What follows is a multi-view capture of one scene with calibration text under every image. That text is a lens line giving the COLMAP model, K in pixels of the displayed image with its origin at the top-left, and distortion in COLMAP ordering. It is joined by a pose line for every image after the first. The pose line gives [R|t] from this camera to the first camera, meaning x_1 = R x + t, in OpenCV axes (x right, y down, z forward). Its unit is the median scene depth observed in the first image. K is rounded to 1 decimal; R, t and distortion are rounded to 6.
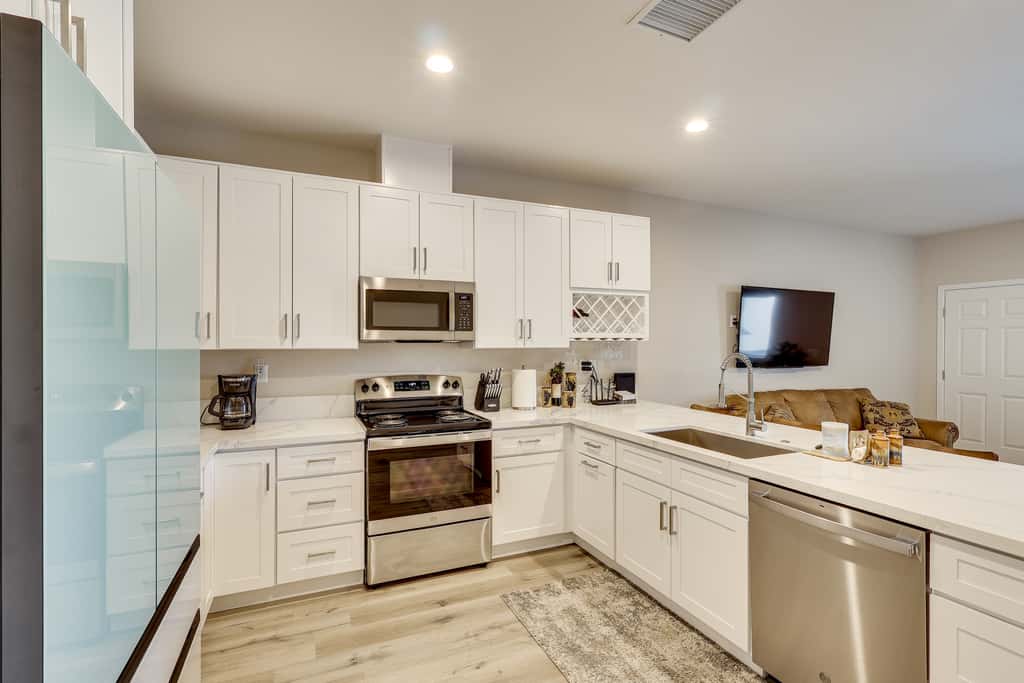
lens RADIAL K [[499.5, 0, 532.5], [0, 499.5, 337.5], [0, 0, 1]] dist [0.001341, 0.000523]
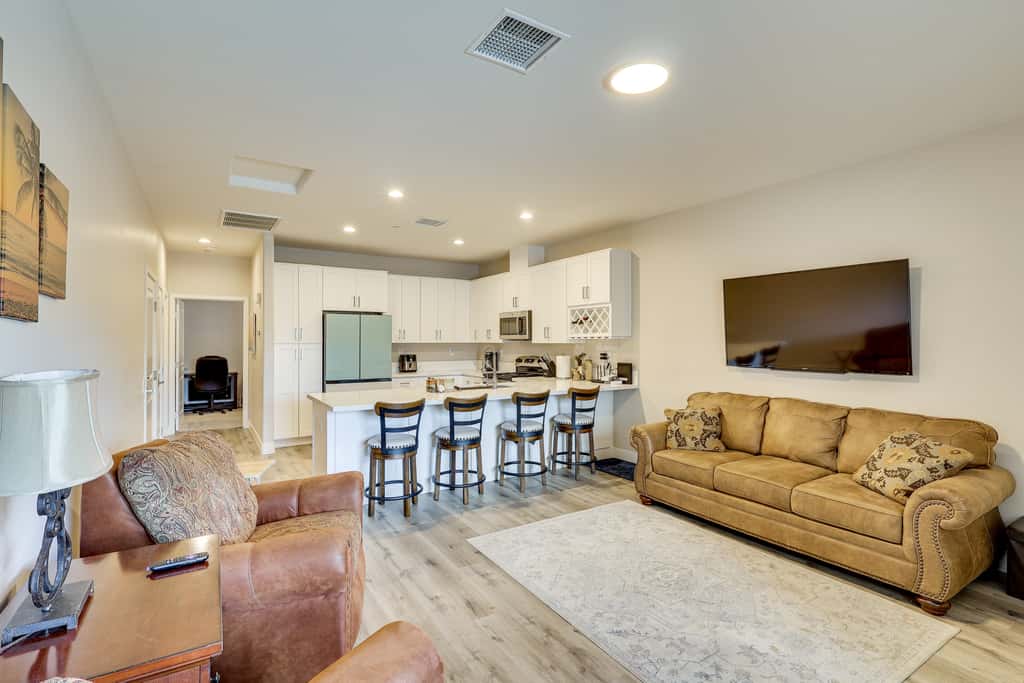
lens RADIAL K [[481.0, 0, 511.8], [0, 481.0, 338.8], [0, 0, 1]] dist [0.000397, -0.000303]
pose [[0.132369, -0.008905, -0.991160, 1.633750], [0.005172, 0.999952, -0.008294, 0.017941], [0.991187, -0.004028, 0.132409, 0.611412]]
